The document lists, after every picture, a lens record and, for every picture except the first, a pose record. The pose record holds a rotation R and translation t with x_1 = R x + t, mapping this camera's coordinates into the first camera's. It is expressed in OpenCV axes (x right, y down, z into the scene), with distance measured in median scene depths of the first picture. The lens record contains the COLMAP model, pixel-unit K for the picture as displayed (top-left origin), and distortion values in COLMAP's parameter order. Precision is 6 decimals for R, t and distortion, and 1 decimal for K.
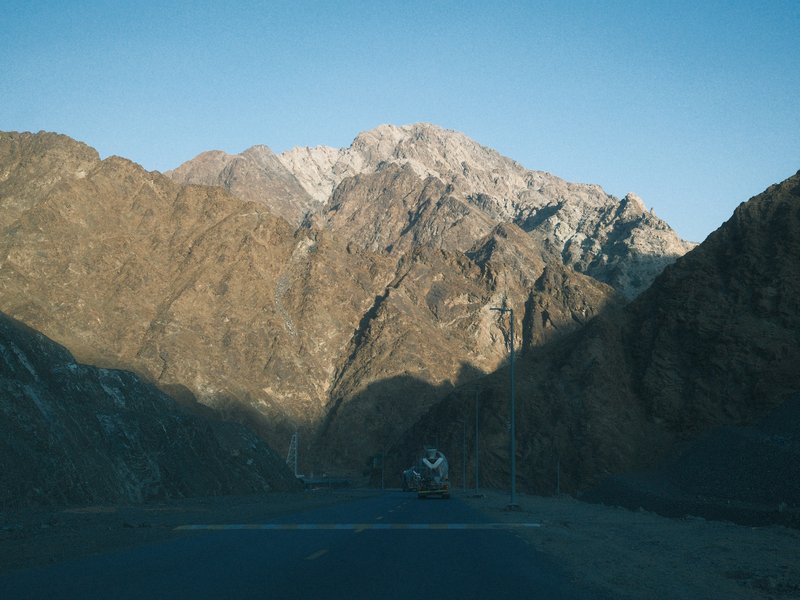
lens RADIAL K [[916.4, 0, 400.0], [0, 916.4, 300.0], [0, 0, 1]] dist [-0.016572, -0.004130]
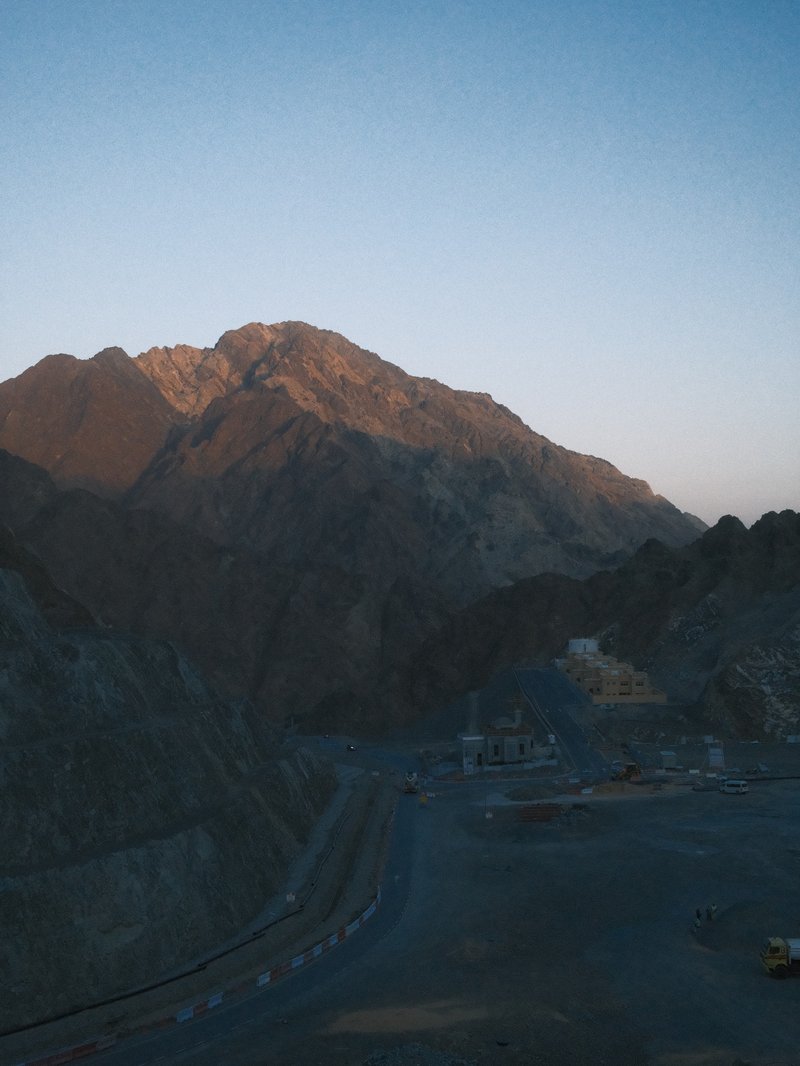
lens RADIAL K [[1221.1, 0, 400.0], [0, 1221.1, 533.0], [0, 0, 1]] dist [-0.016572, -0.004130]
pose [[0.993427, -0.016080, 0.113336, -0.015229], [0.010128, 0.998549, 0.052893, -0.056582], [-0.114022, -0.051397, 0.992148, -0.249510]]
